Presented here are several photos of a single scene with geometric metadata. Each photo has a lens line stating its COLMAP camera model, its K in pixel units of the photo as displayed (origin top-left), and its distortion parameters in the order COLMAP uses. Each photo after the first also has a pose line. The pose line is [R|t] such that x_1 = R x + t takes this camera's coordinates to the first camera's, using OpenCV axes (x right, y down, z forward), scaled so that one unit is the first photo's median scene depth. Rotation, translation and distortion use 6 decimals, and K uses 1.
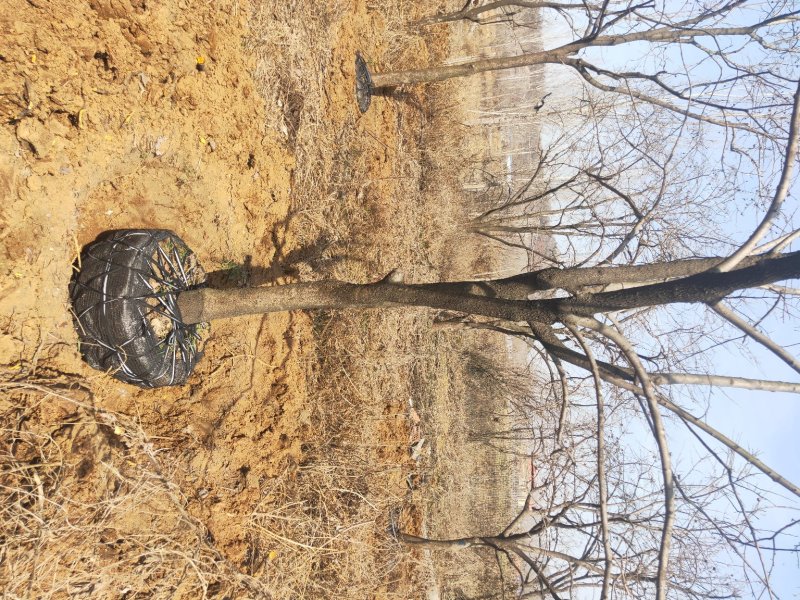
lens RADIAL K [[602.9, 0, 400.0], [0, 602.9, 300.0], [0, 0, 1]] dist [0.058484, -0.046551]
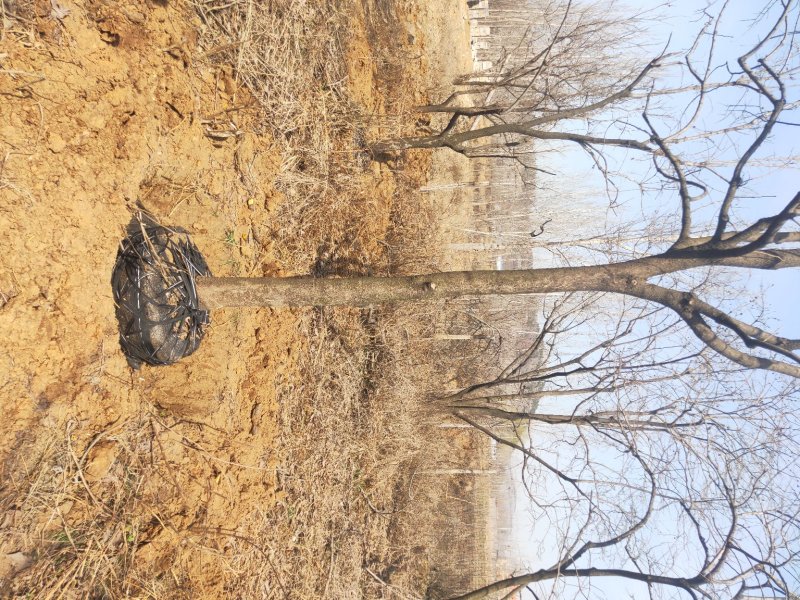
lens RADIAL K [[602.9, 0, 400.0], [0, 602.9, 300.0], [0, 0, 1]] dist [0.058484, -0.046551]
pose [[0.997906, 0.062662, 0.016017, 0.058139], [-0.059711, 0.987758, -0.144110, -0.199087], [-0.024852, 0.142852, 0.989432, 0.372254]]
